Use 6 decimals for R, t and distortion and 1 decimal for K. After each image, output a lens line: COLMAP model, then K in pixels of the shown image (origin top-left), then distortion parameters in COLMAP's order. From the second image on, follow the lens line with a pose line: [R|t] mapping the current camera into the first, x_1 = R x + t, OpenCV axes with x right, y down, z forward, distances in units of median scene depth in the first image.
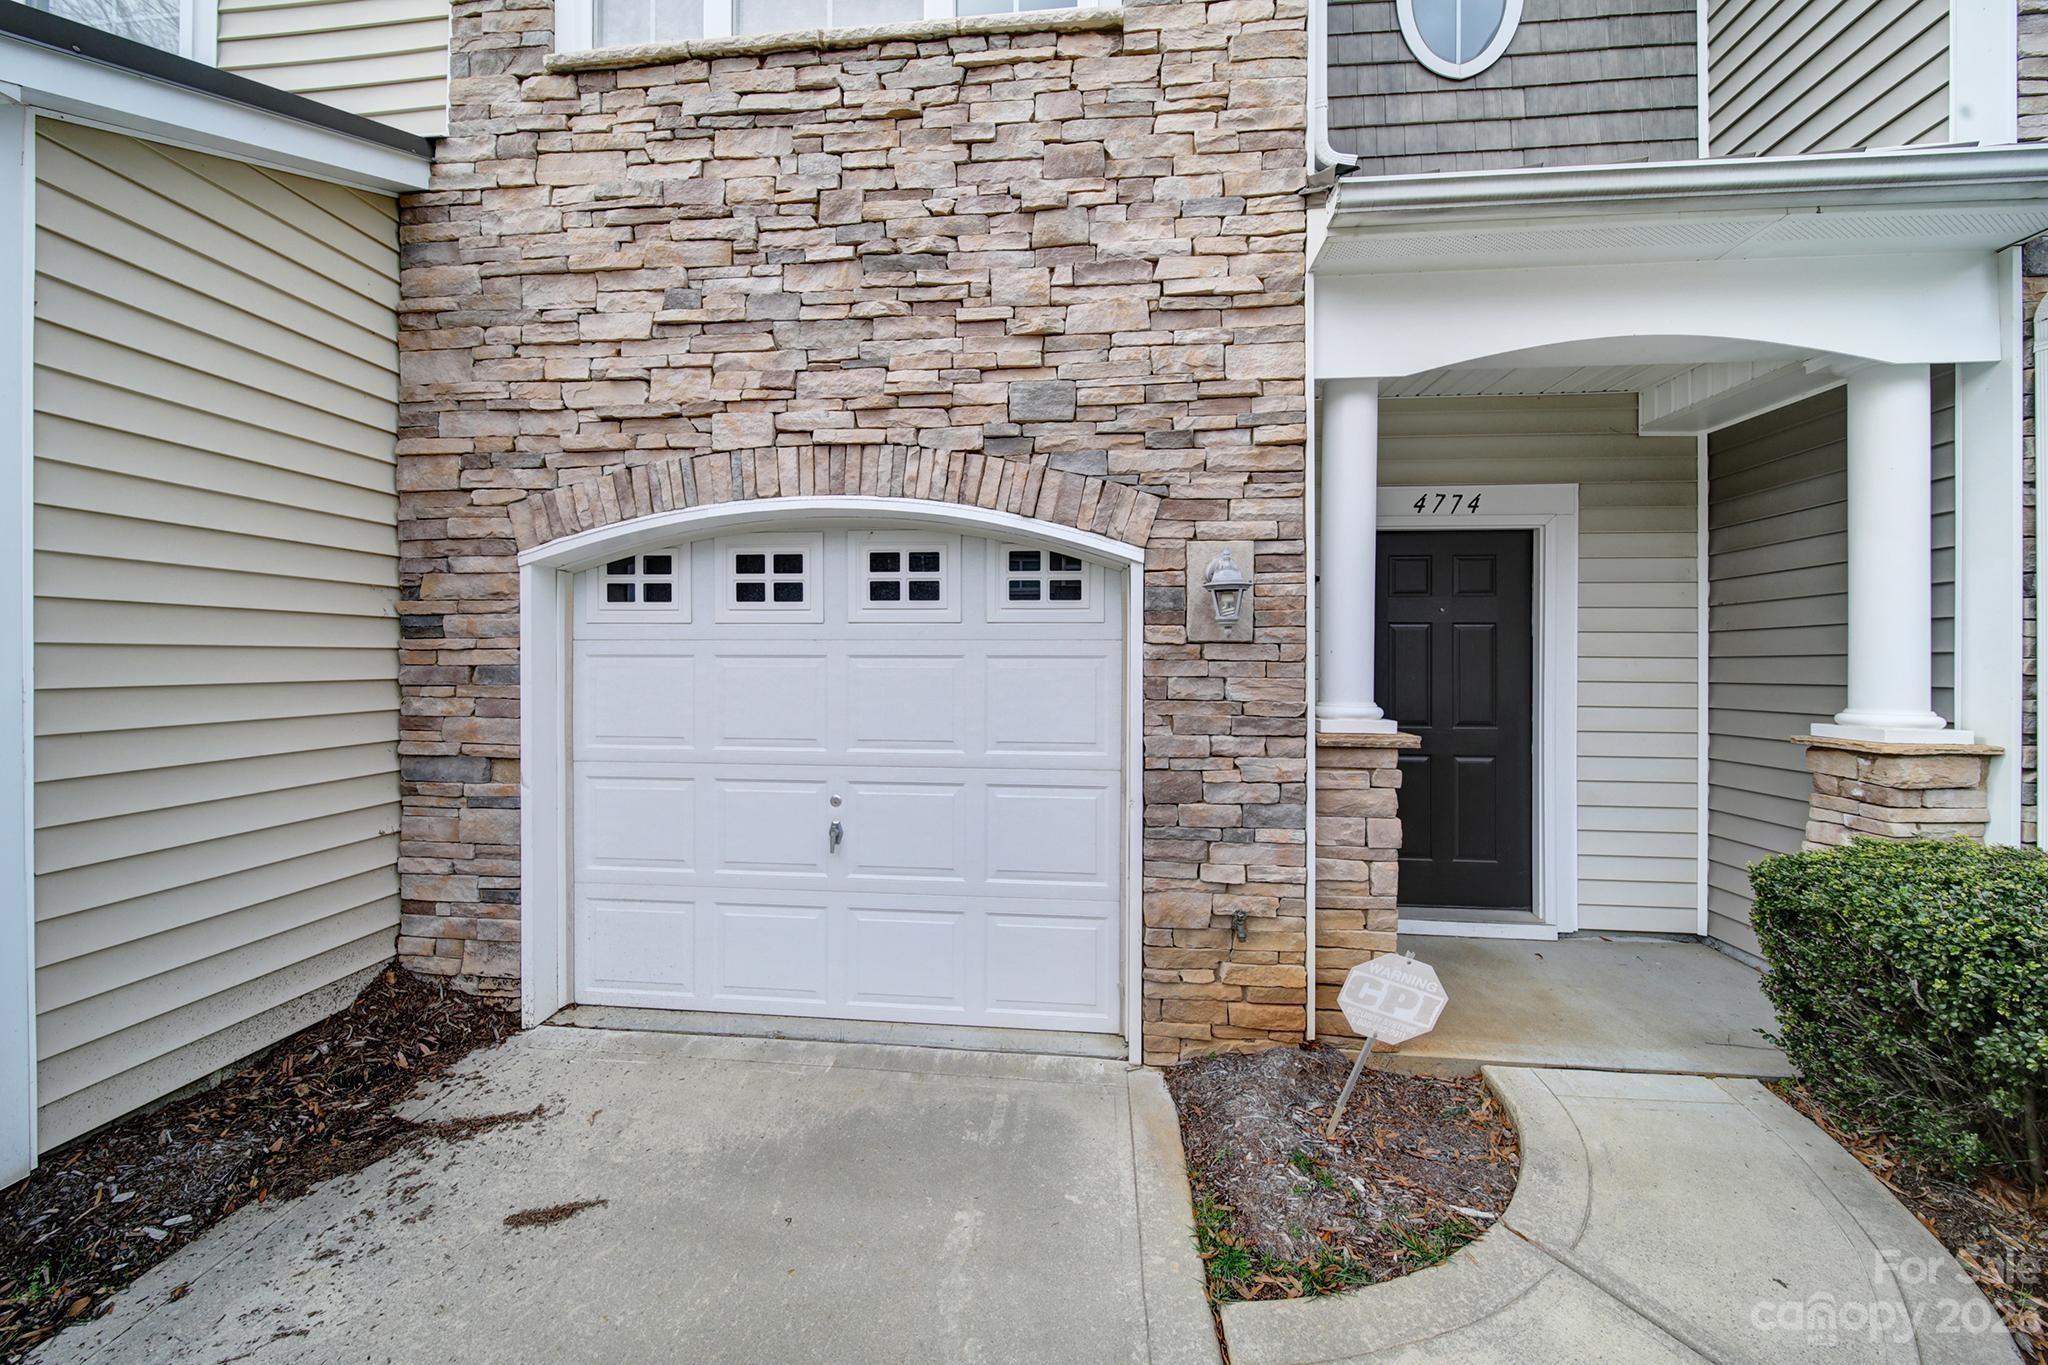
lens RADIAL K [[737.5, 0, 1021.9], [0, 737.5, 676.7], [0, 0, 1]] dist [0.000536, 0.000031]
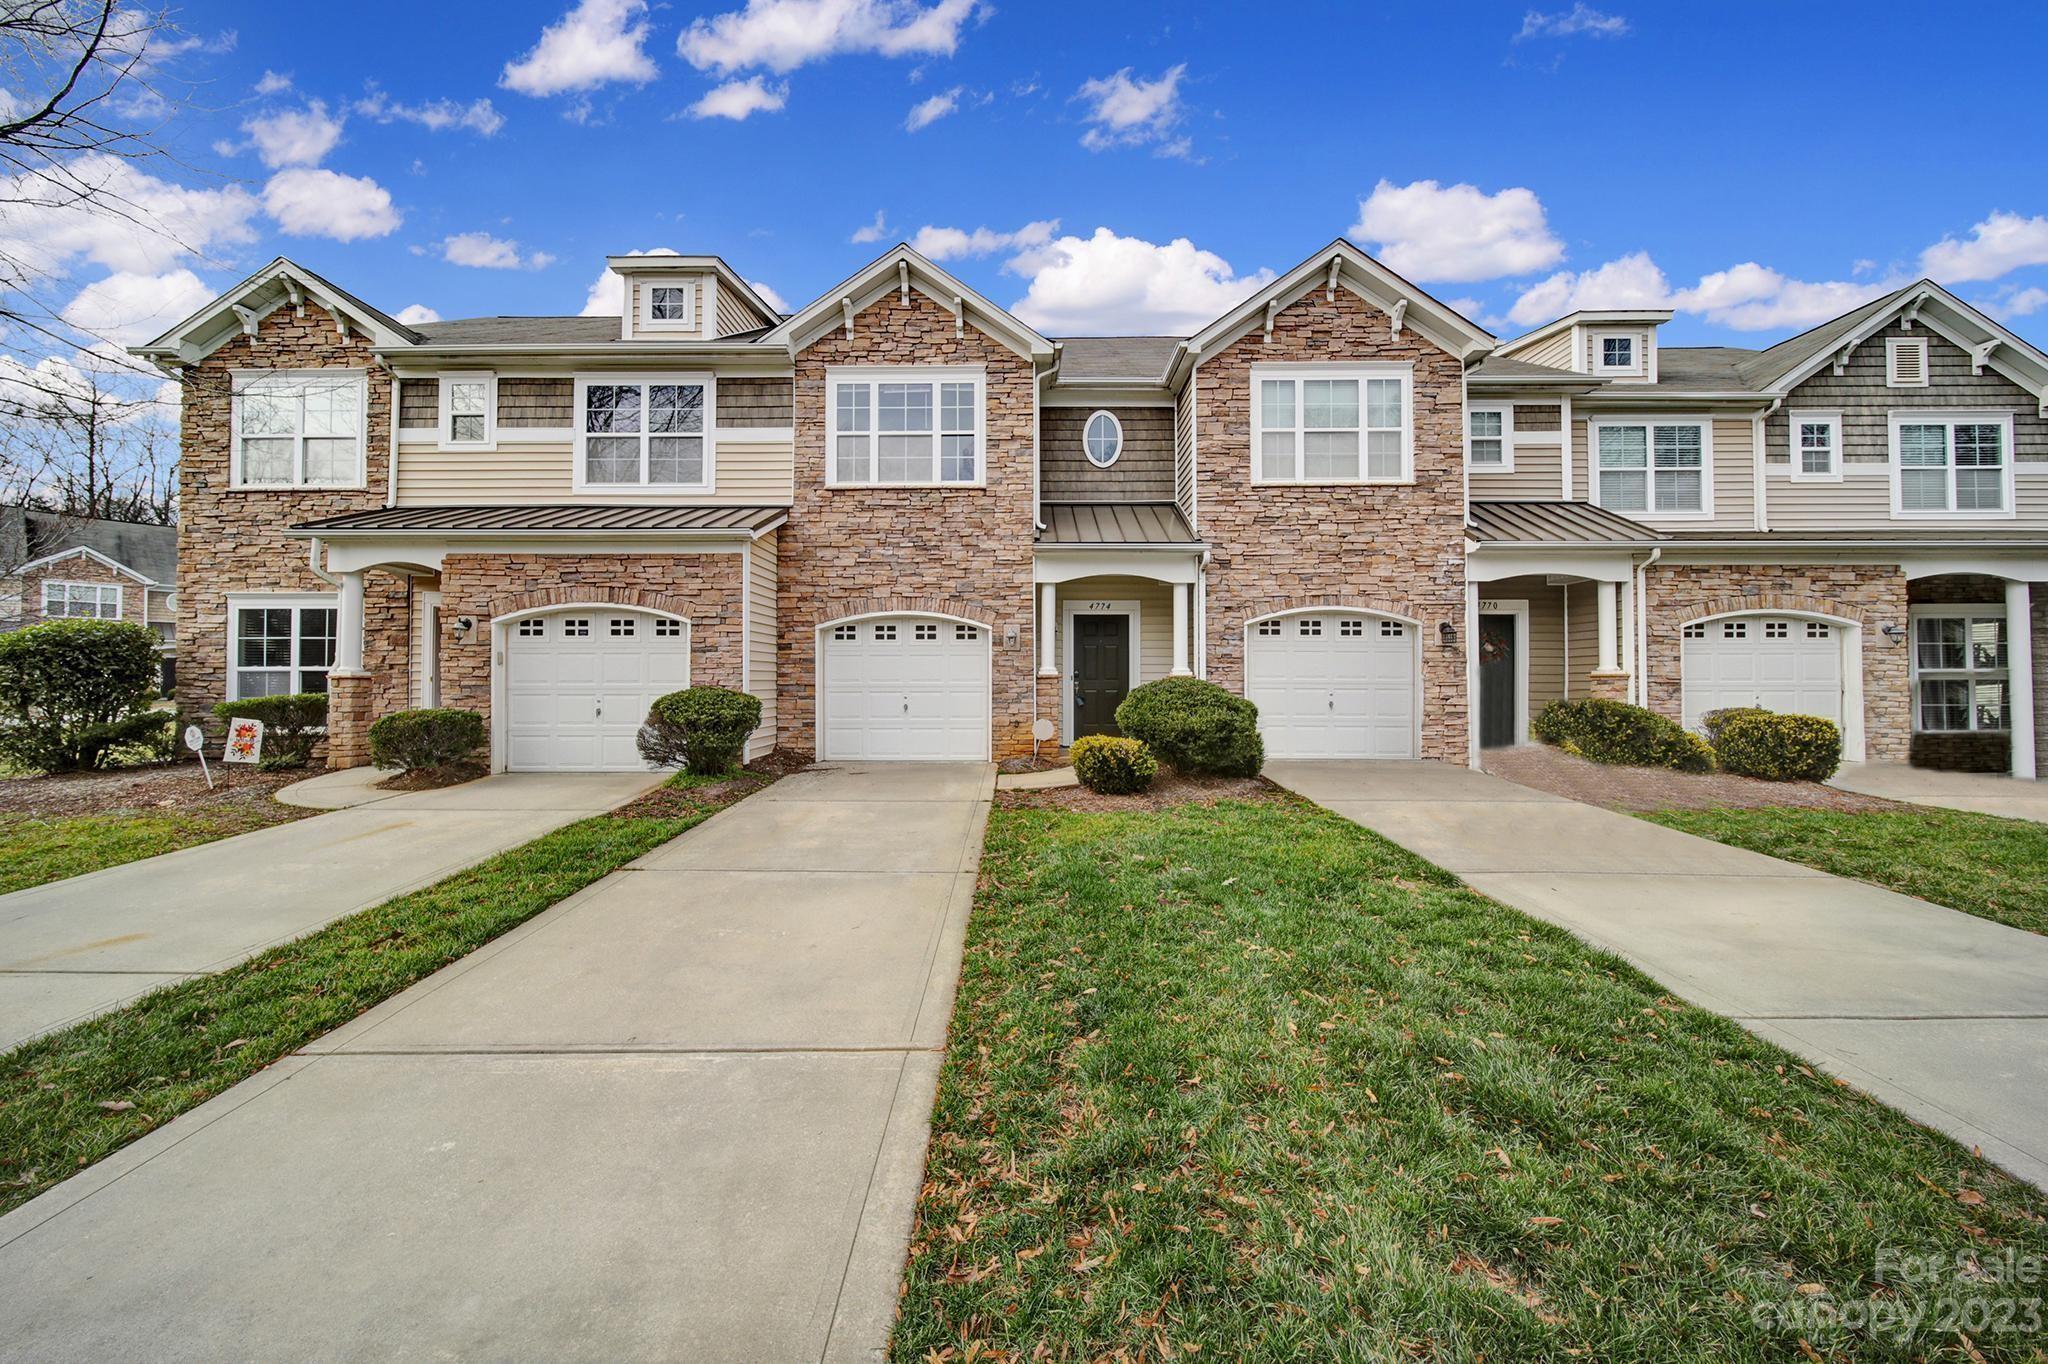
lens RADIAL K [[737.5, 0, 1021.9], [0, 737.5, 676.2], [0, 0, 1]] dist [0.000536, 0.000031]
pose [[0.996380, -0.003587, 0.084937, -0.004641], [0.006084, 0.999556, -0.029152, 0.179799], [-0.084795, 0.029563, 0.995960, -2.575366]]
